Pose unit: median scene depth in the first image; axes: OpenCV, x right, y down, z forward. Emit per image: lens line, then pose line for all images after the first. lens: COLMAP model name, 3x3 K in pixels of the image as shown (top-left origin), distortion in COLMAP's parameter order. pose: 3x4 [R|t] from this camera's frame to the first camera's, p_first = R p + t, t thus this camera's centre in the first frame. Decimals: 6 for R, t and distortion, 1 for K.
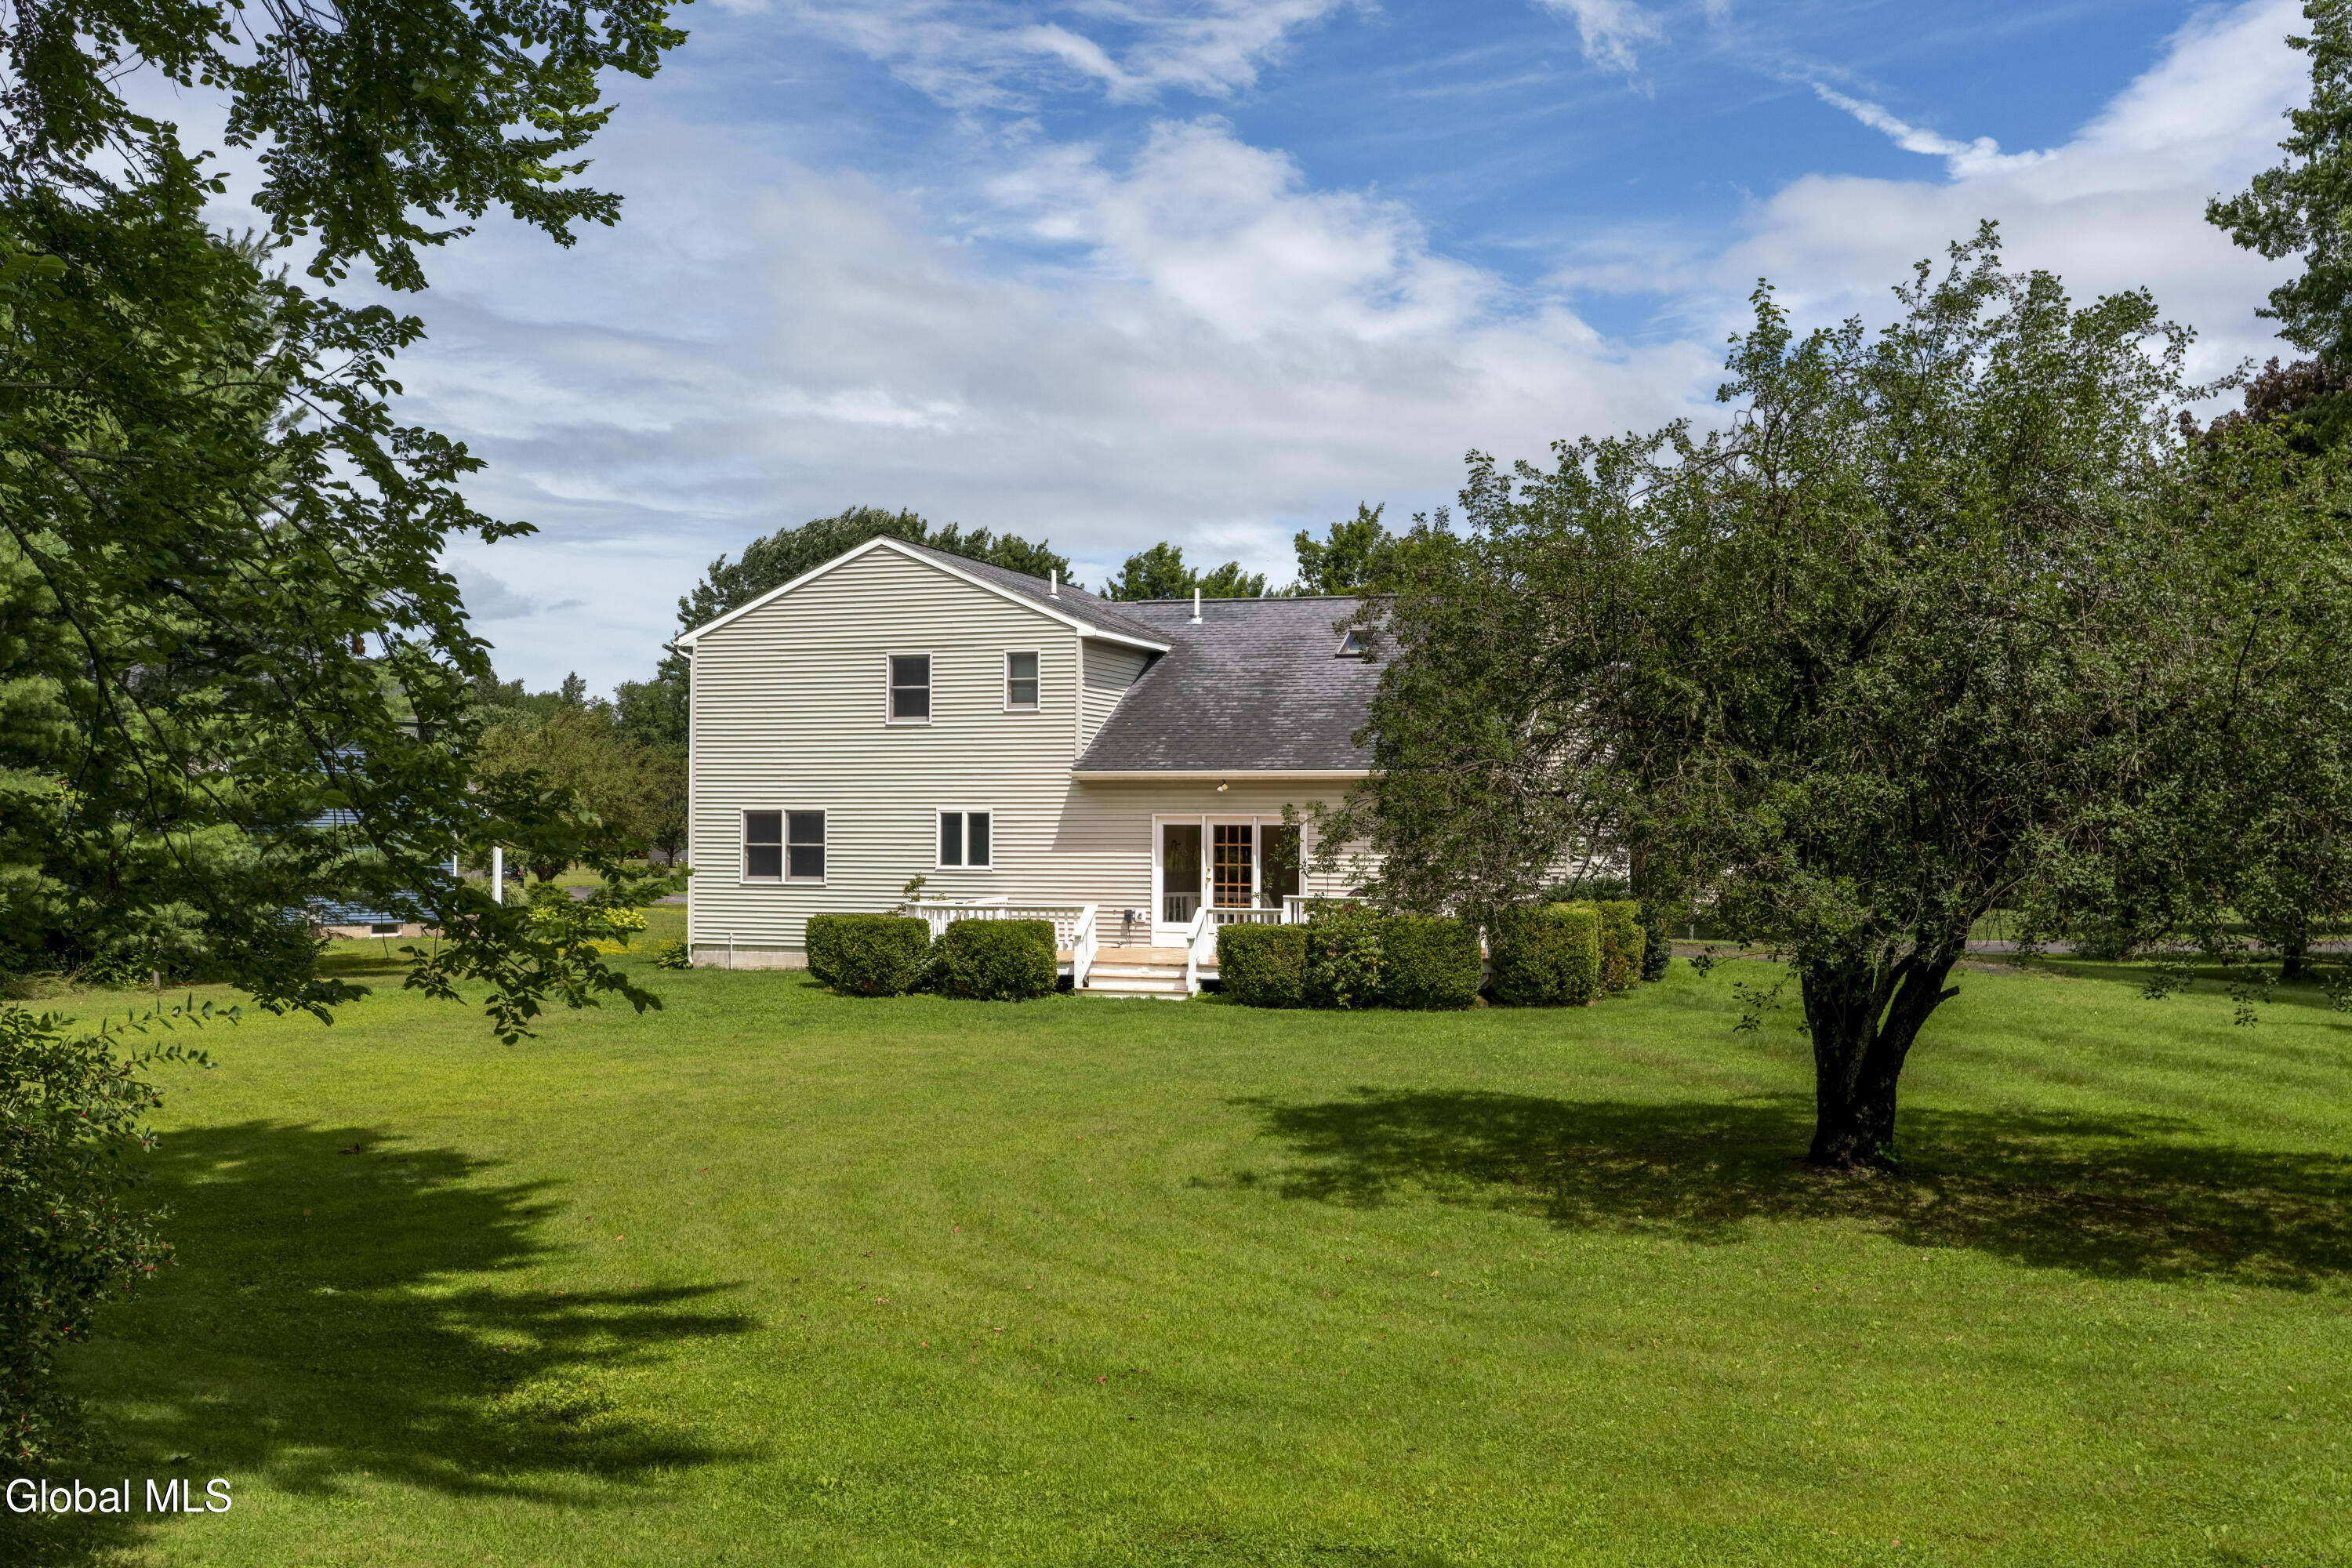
lens RADIAL K [[2356.2, 0, 1176.0], [0, 2356.2, 784.0], [0, 0, 1]] dist [0.094101, 0.000109]
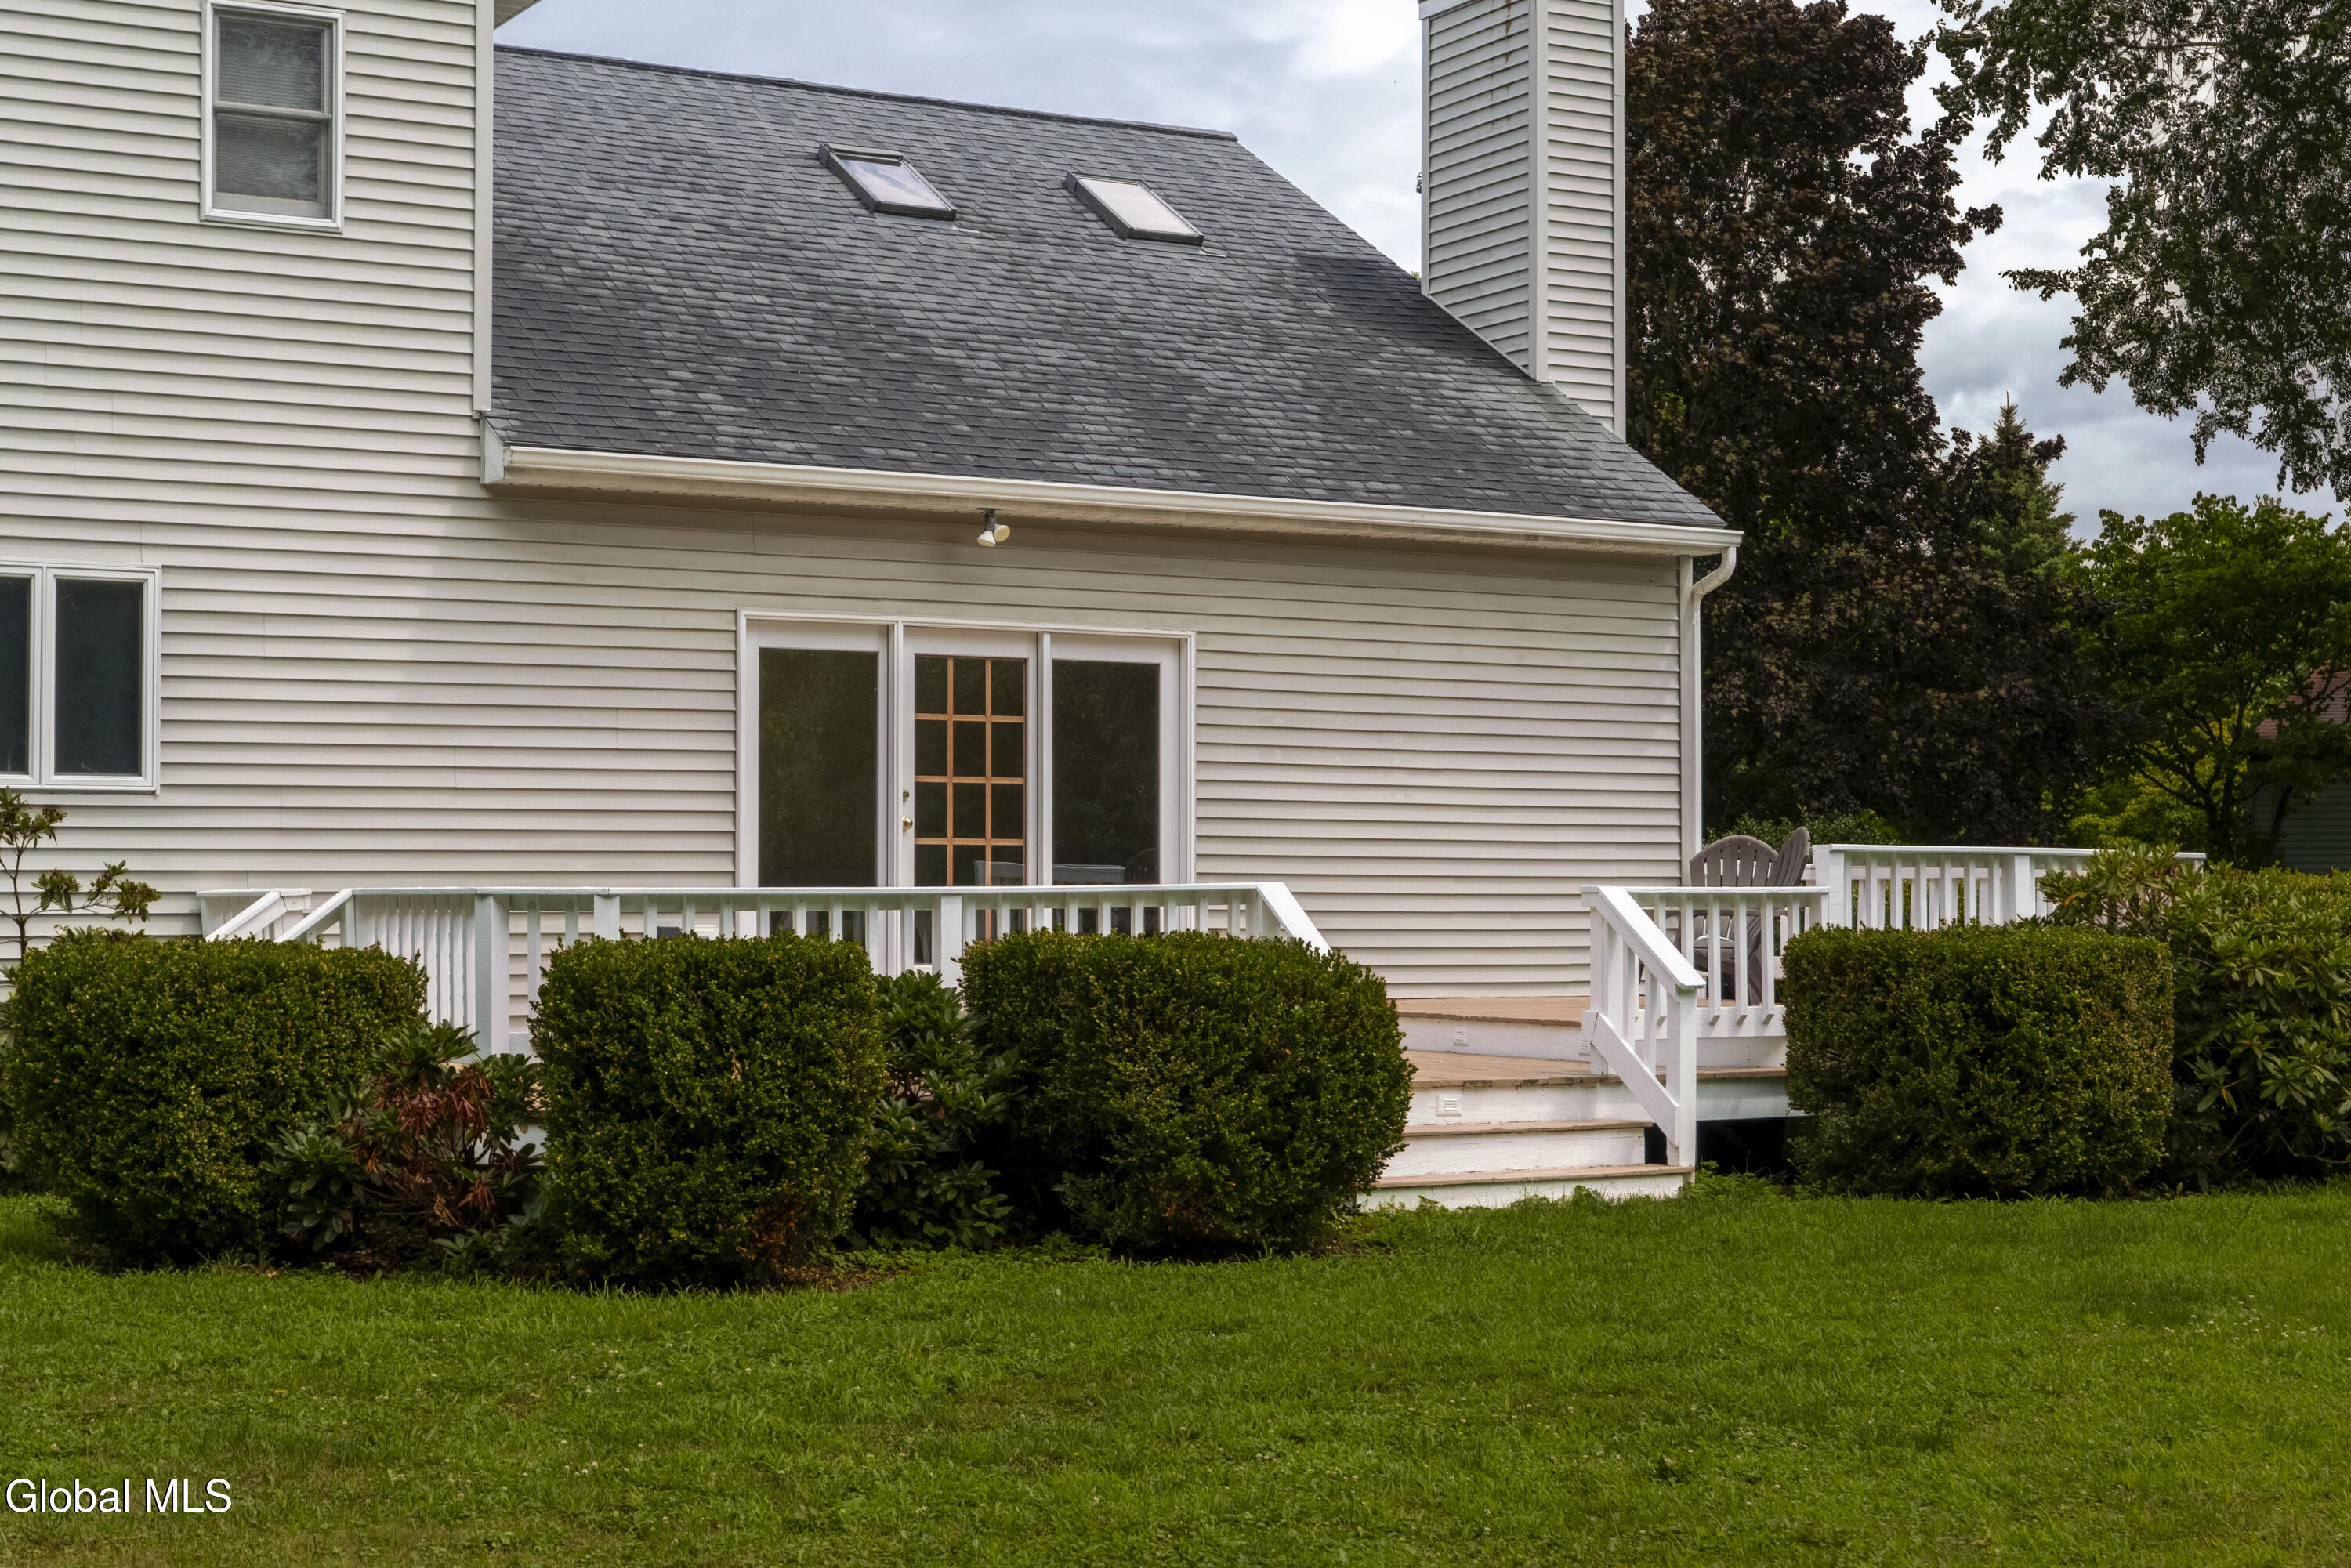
lens RADIAL K [[3543.9, 0, 1175.5], [0, 3543.9, 784.0], [0, 0, 1]] dist [0.014150, -0.053352]
pose [[0.638424, 0.019789, 0.769431, -0.315815], [-0.011795, 0.999804, -0.015928, 0.040531], [-0.769595, 0.001094, 0.638532, 0.645591]]
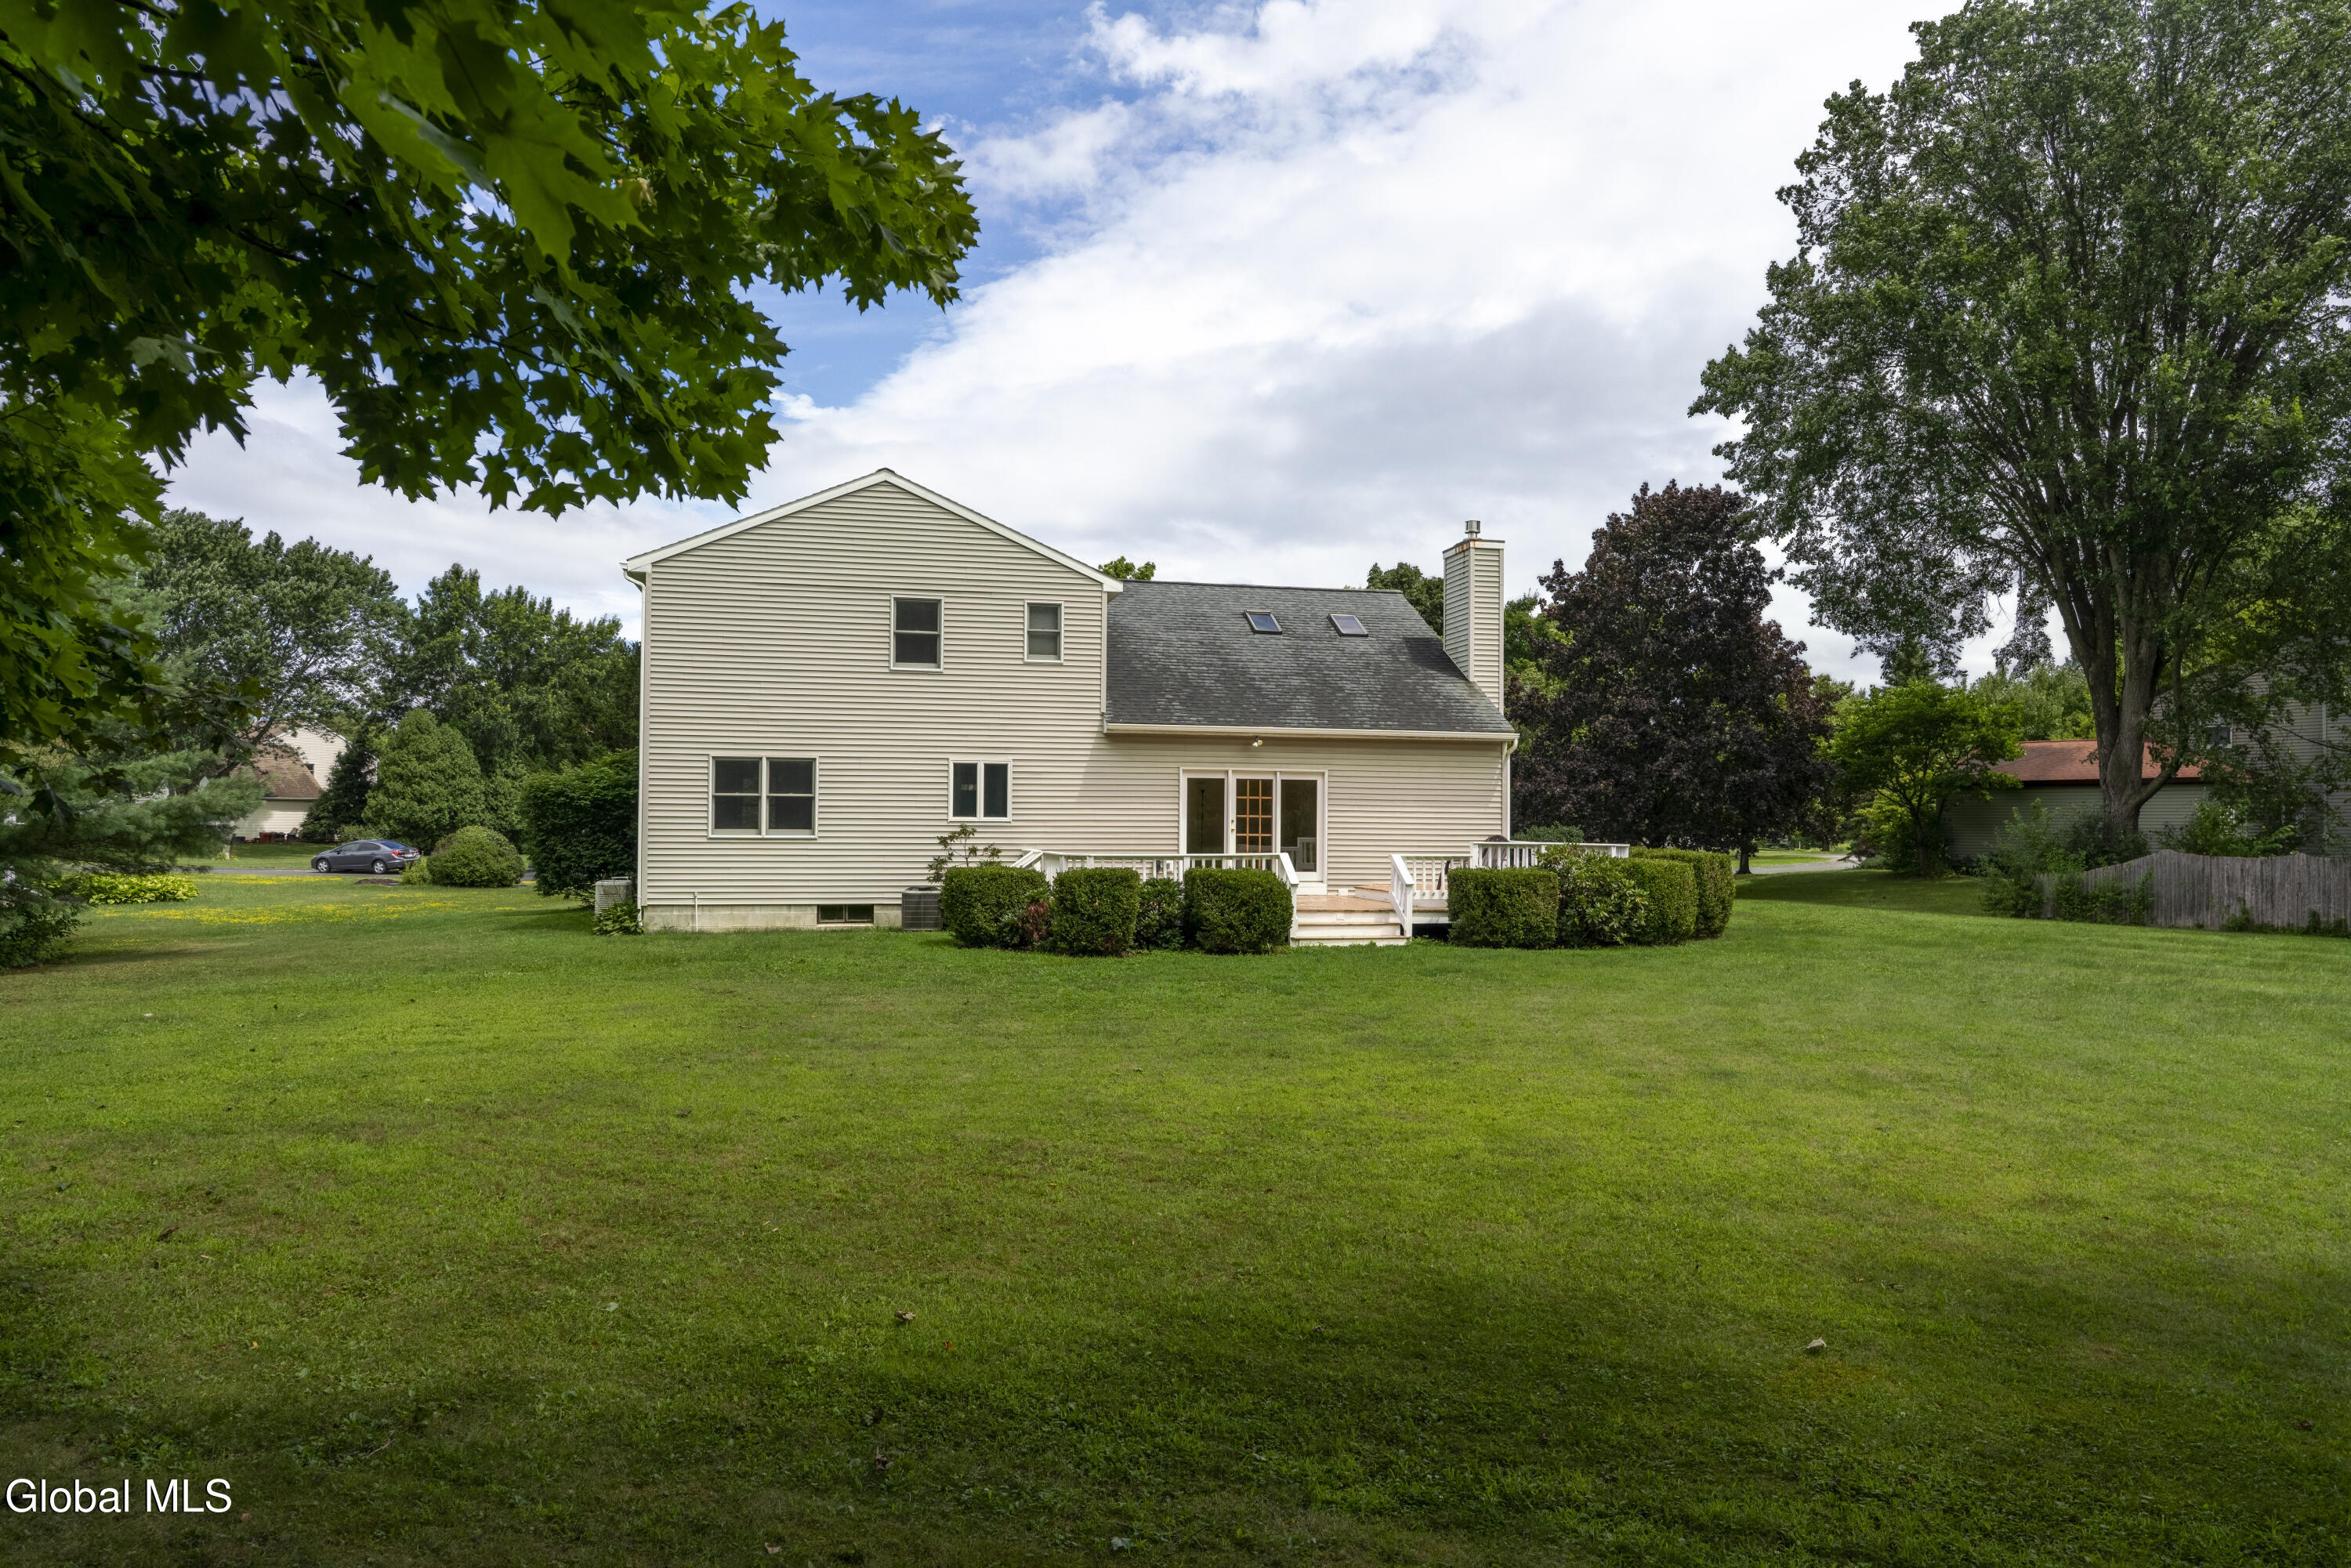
lens RADIAL K [[1540.3, 0, 1175.5], [0, 1540.3, 784.0], [0, 0, 1]] dist [0.001177, 0.000455]
pose [[0.835529, 0.015557, 0.549227, -0.372391], [-0.014345, 0.999876, -0.006498, 0.023773], [-0.549260, -0.002449, 0.835648, 0.422355]]
